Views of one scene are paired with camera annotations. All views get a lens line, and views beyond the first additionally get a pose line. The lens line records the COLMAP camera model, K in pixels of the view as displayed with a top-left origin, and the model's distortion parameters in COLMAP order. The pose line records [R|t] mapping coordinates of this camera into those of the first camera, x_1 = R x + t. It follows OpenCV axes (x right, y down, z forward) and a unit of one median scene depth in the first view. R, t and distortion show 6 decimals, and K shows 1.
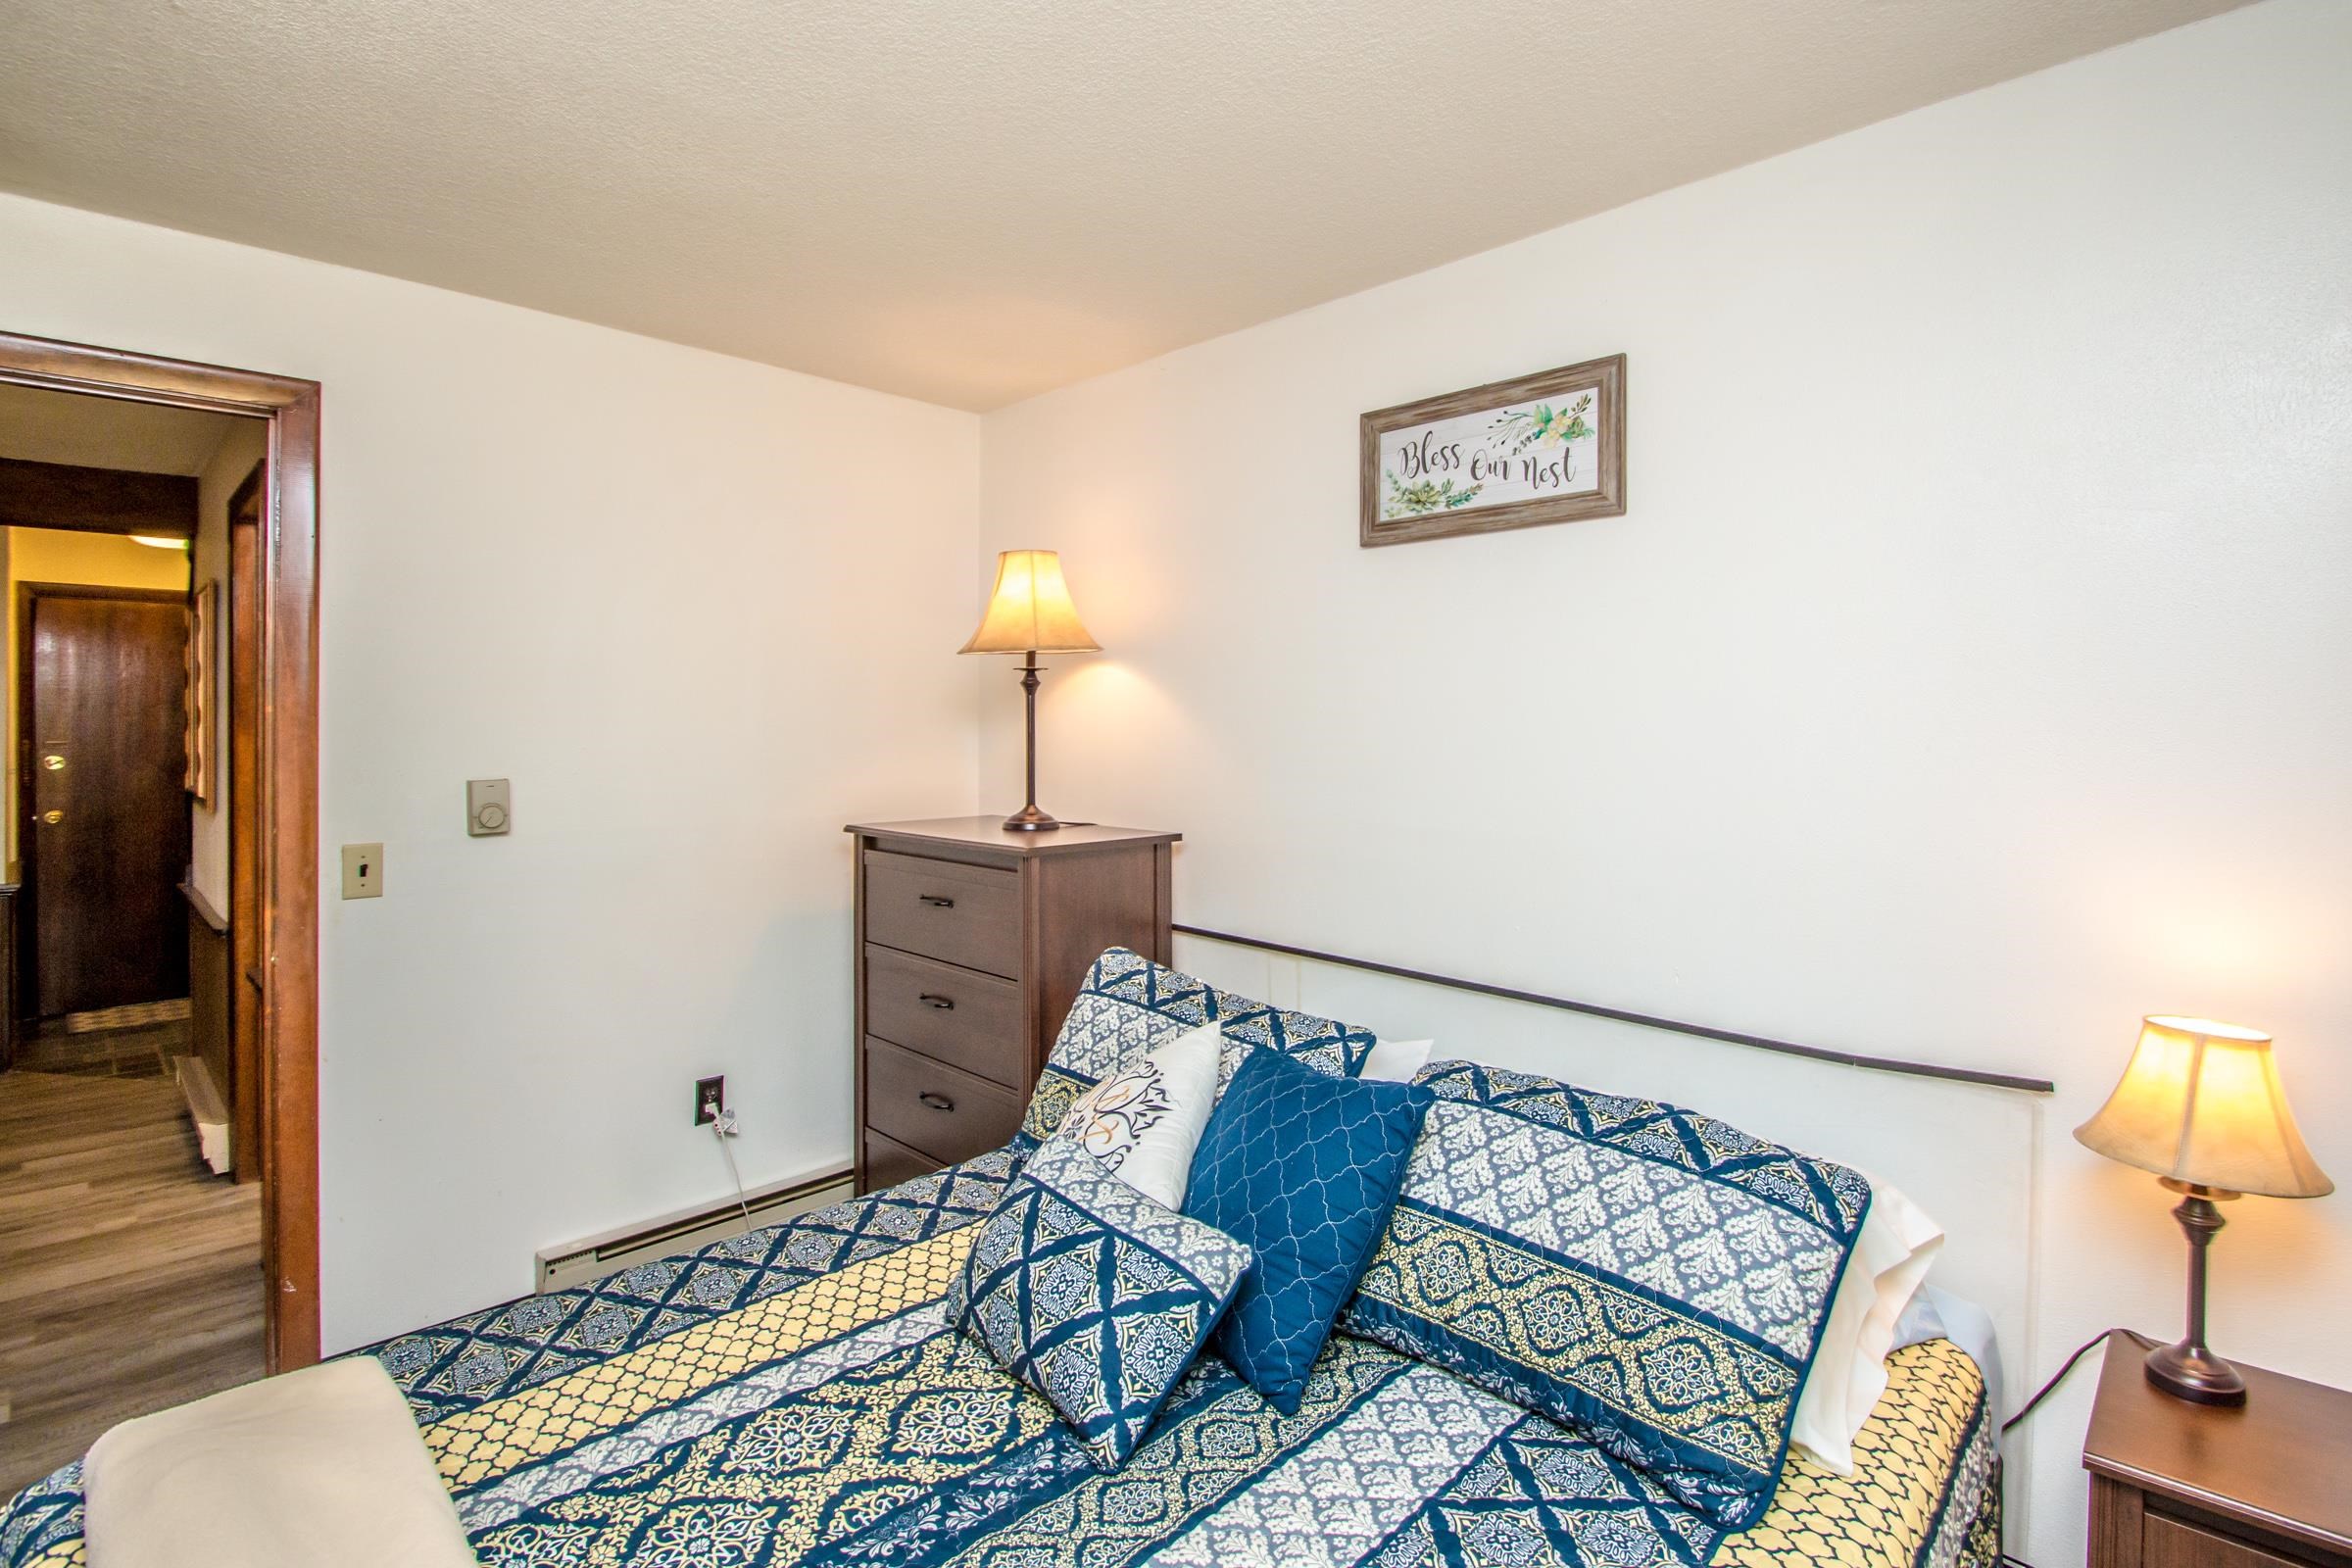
lens RADIAL K [[1126.1, 0, 1182.5], [0, 1126.1, 715.7], [0, 0, 1]] dist [-0.000152, -0.017463]
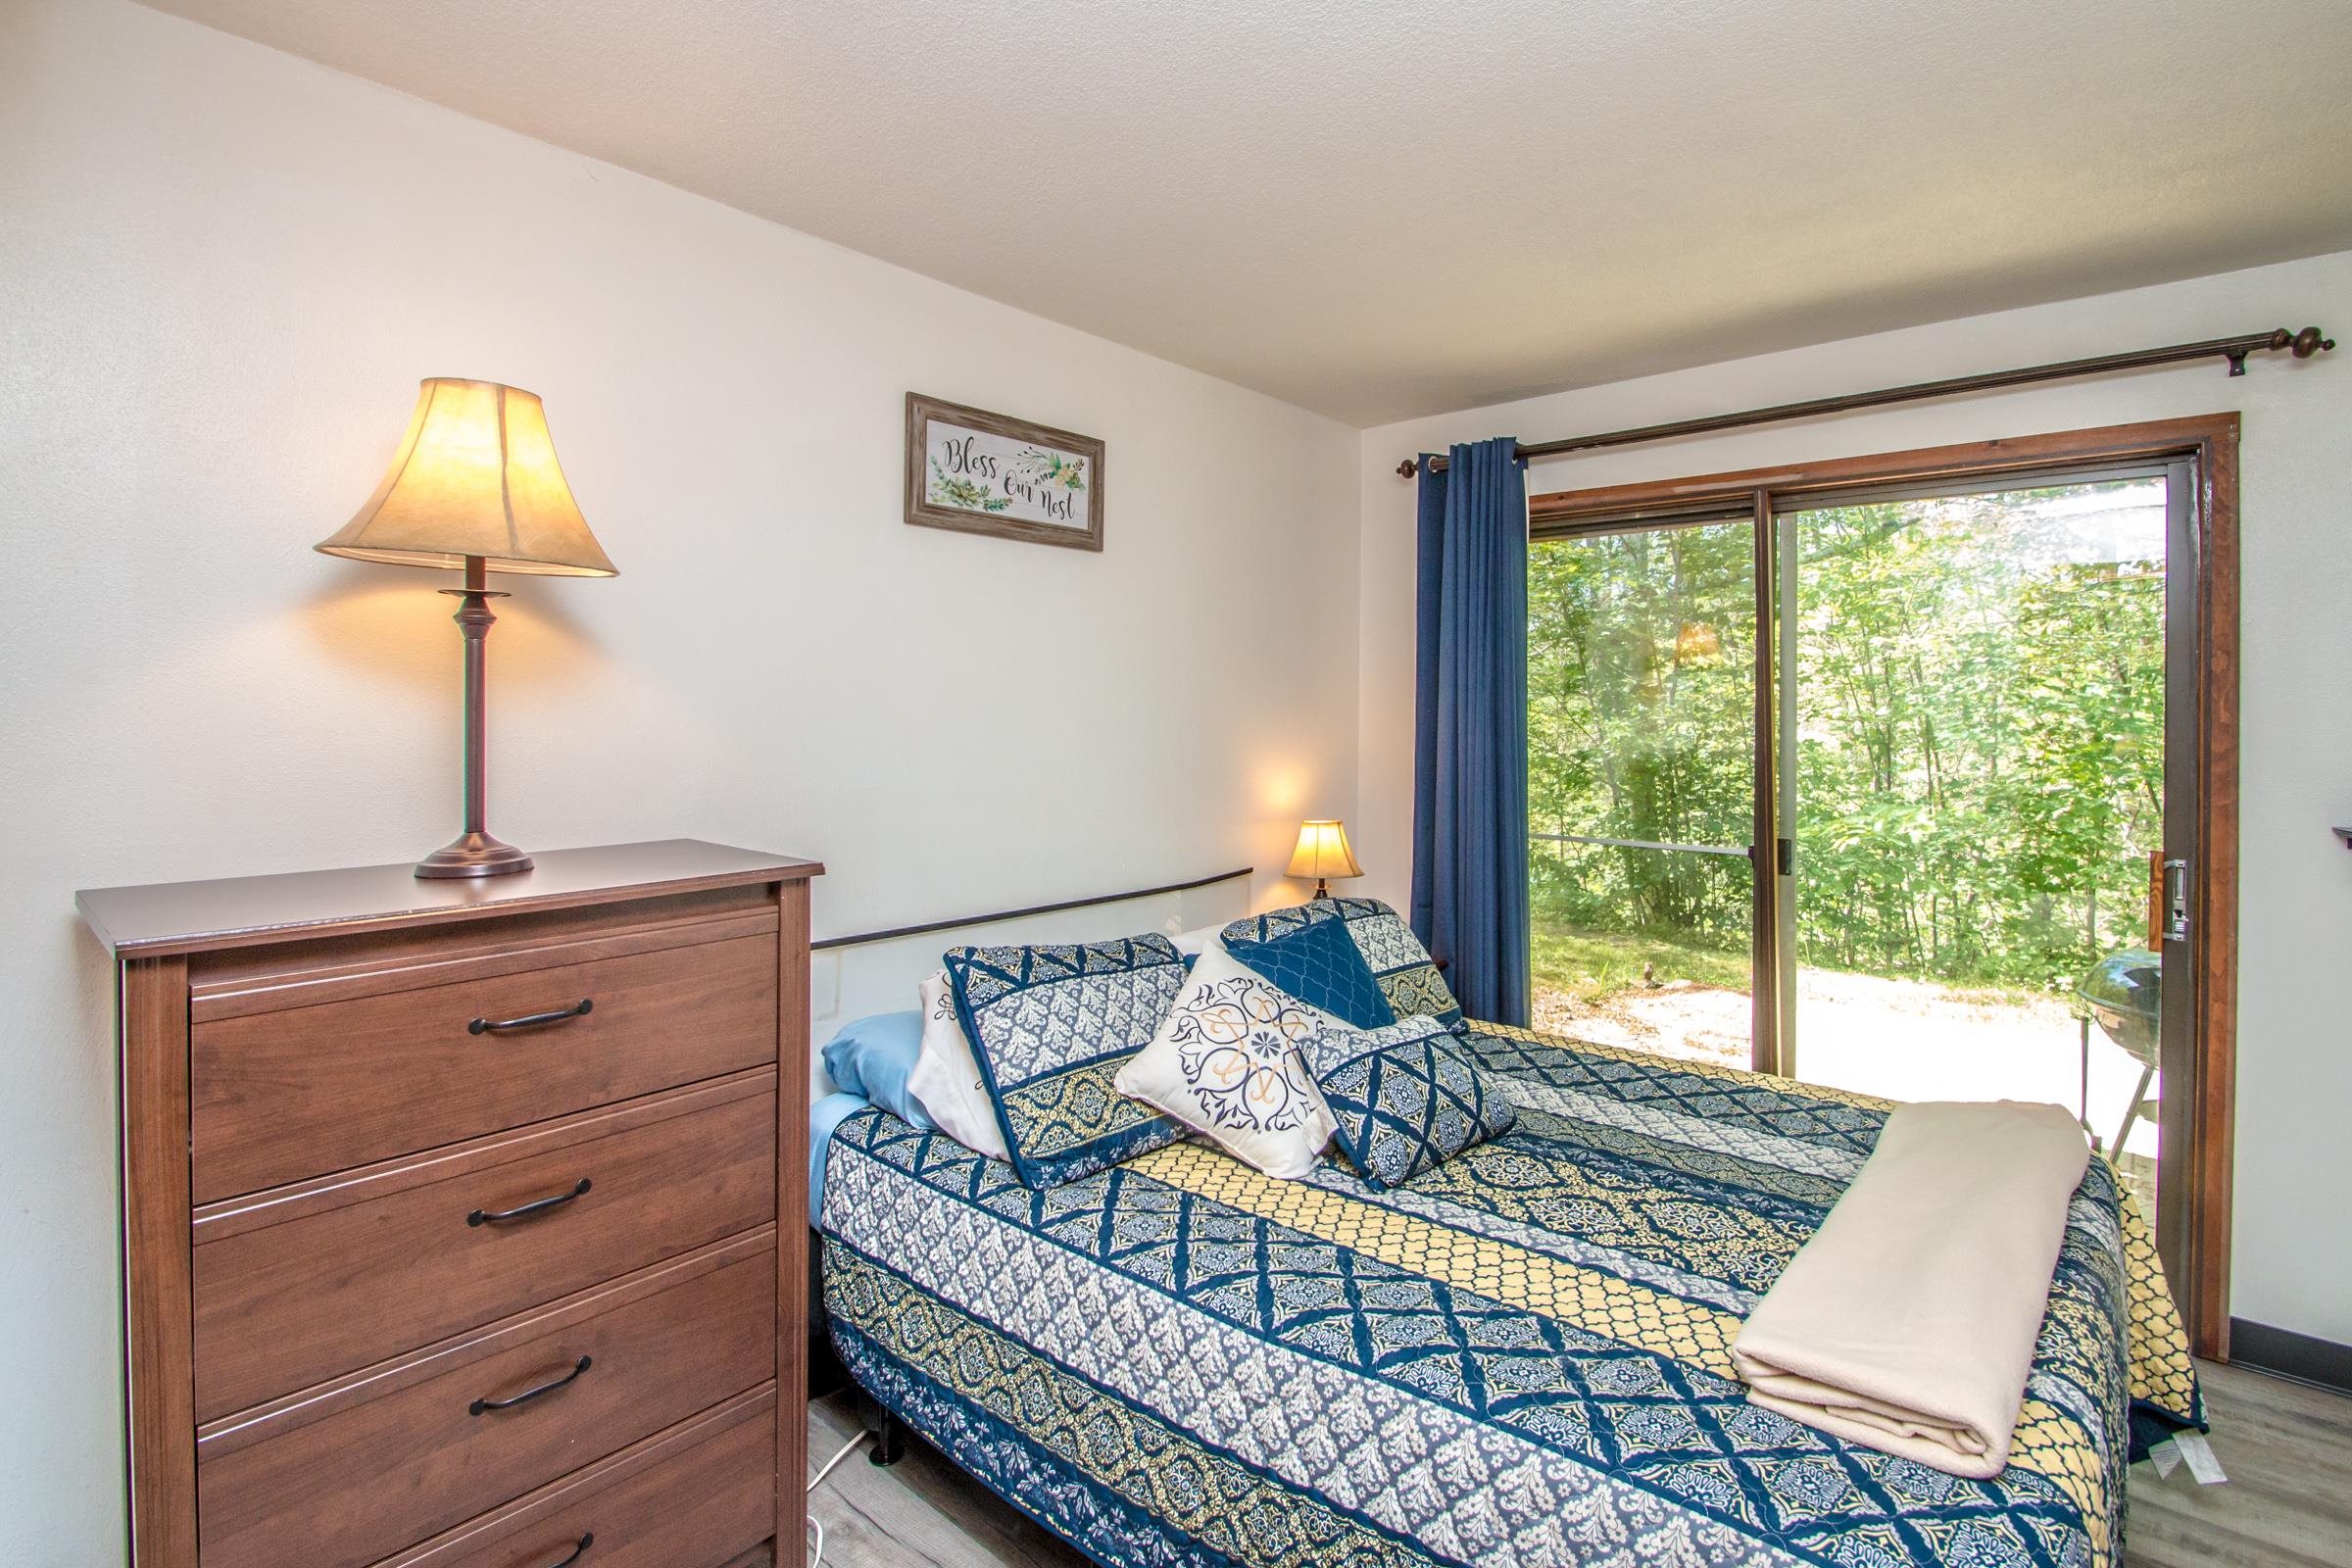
lens RADIAL K [[1126.1, 0, 1182.5], [0, 1126.1, 715.7], [0, 0, 1]] dist [-0.000152, -0.017463]
pose [[-0.057767, -0.004934, 0.998318, -0.927535], [-0.004068, 0.999981, 0.004707, 0.020359], [-0.998322, -0.003789, -0.057786, 0.861175]]
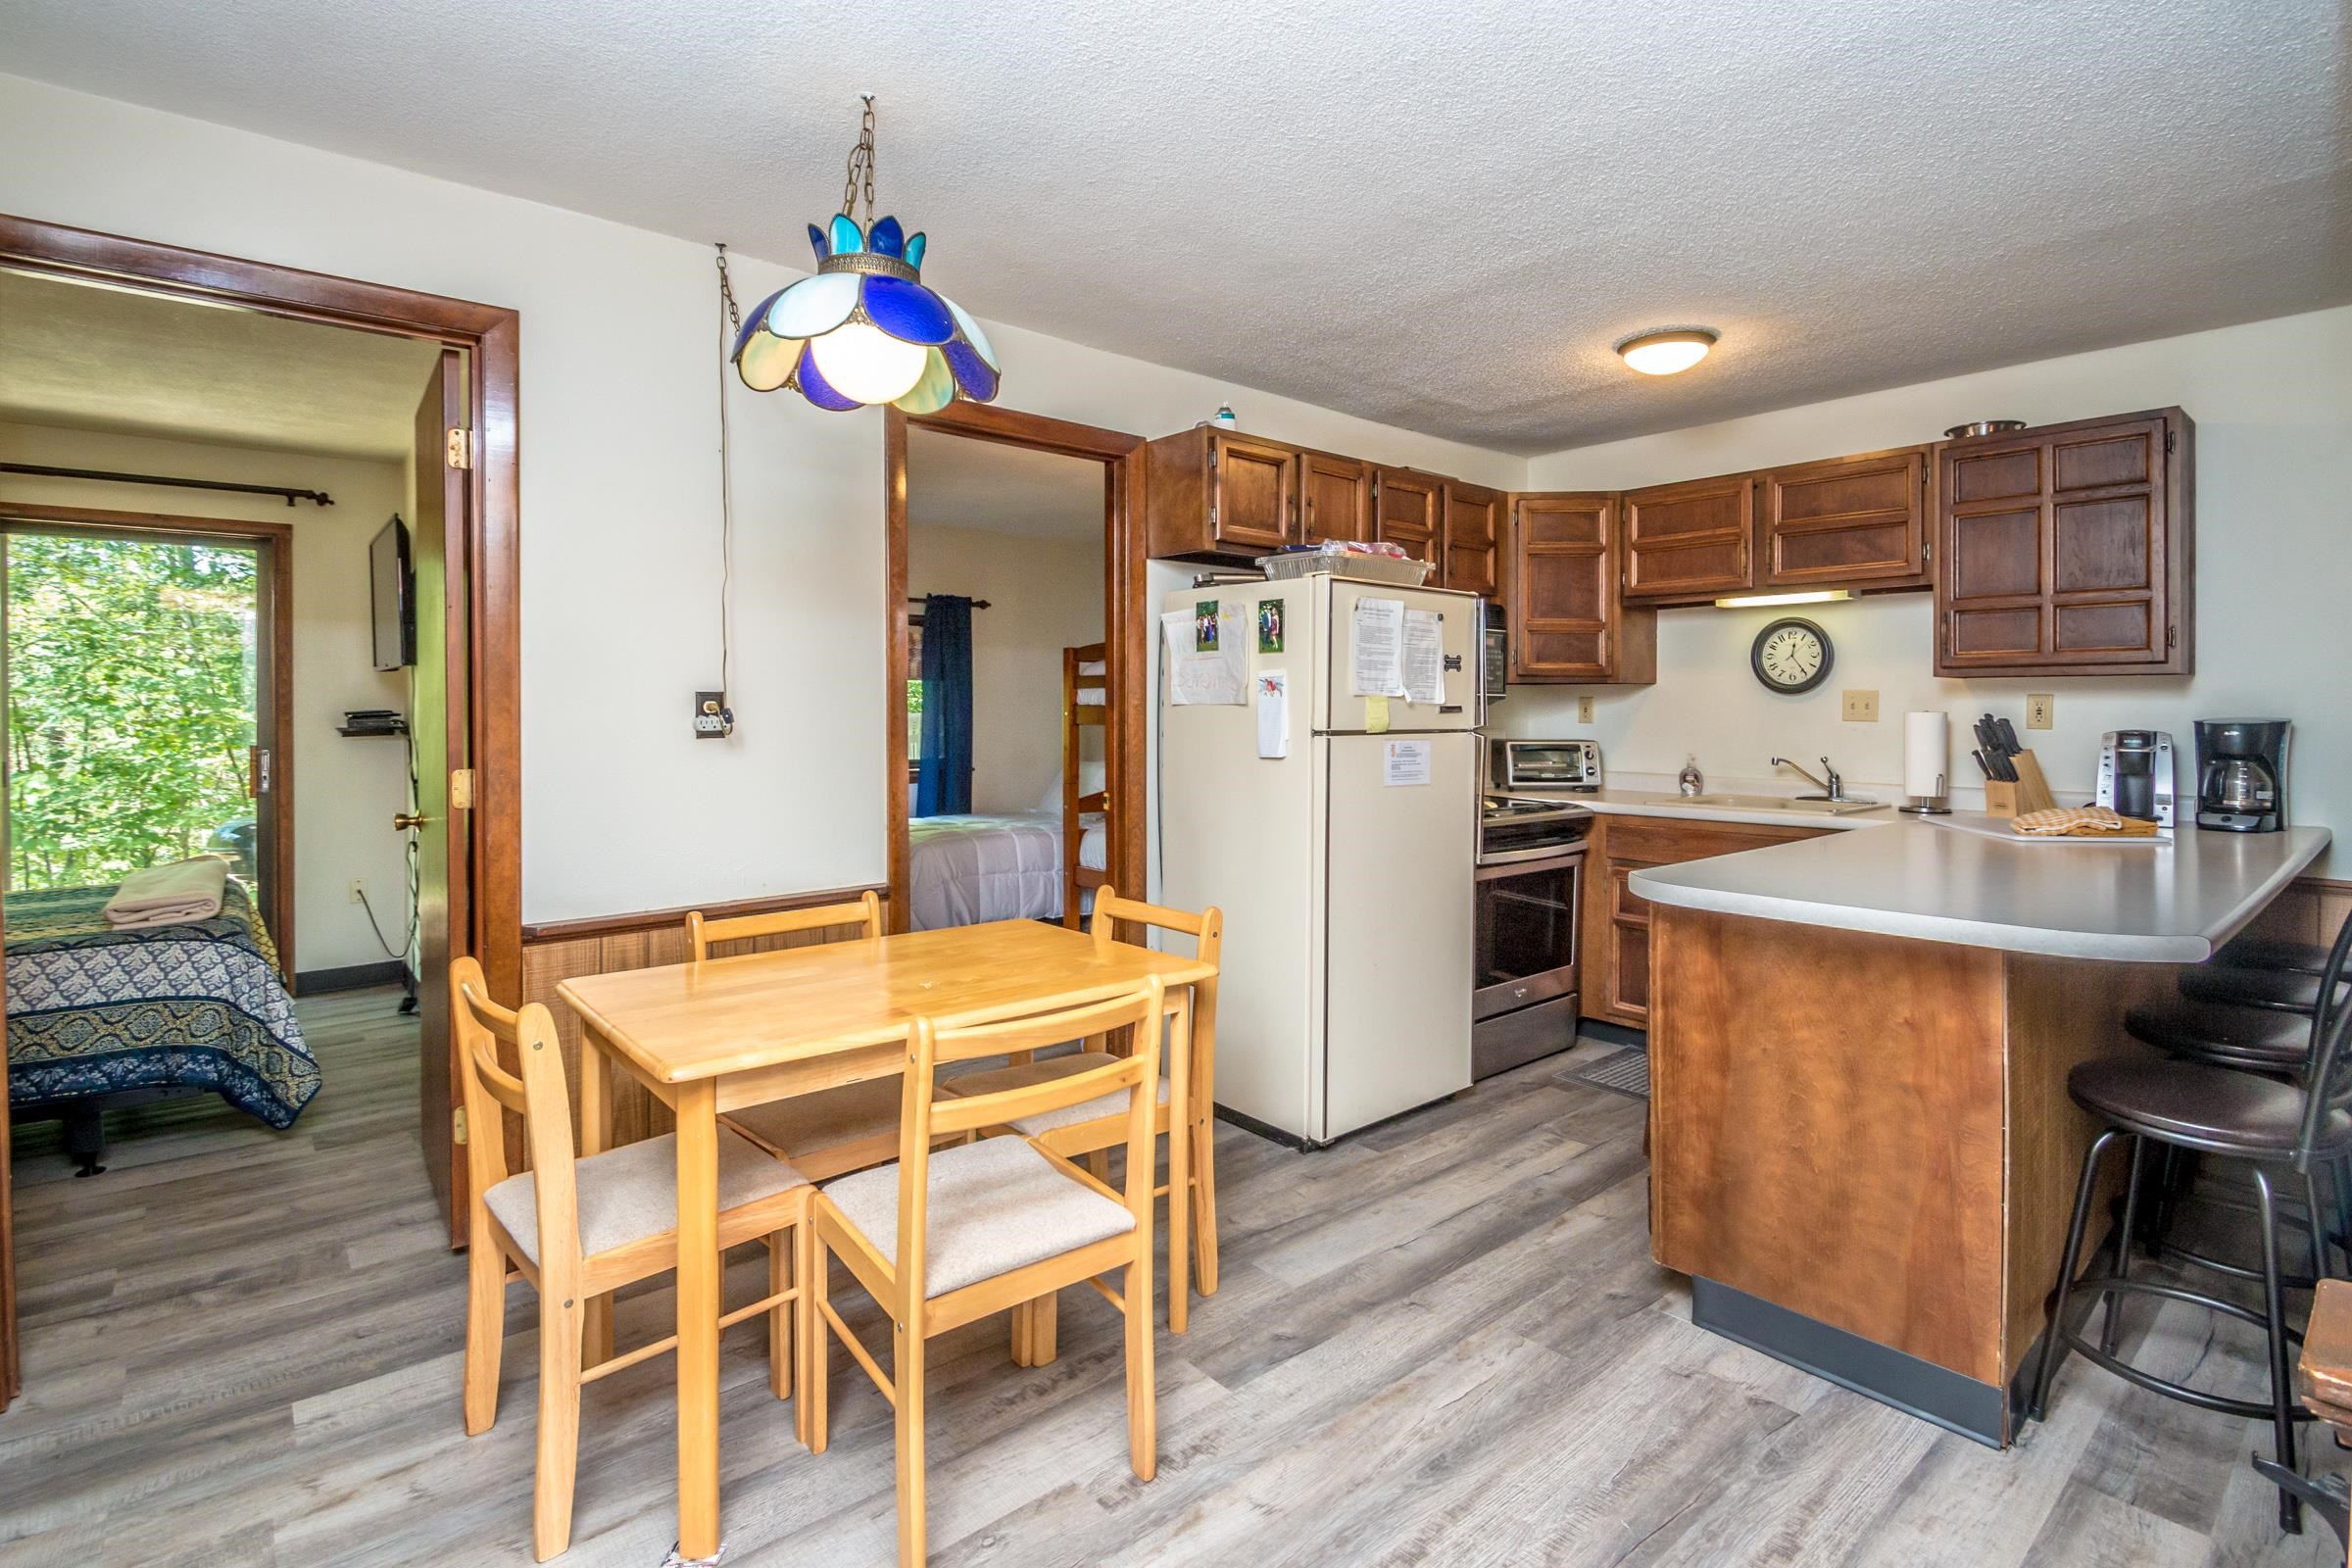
lens RADIAL K [[1126.1, 0, 1182.5], [0, 1126.1, 715.7], [0, 0, 1]] dist [-0.000152, -0.017463]
pose [[-0.996354, -0.000485, 0.085308, -1.428173], [-0.000049, 0.999987, 0.005114, 0.061733], [-0.085310, 0.005092, -0.996341, 1.382910]]
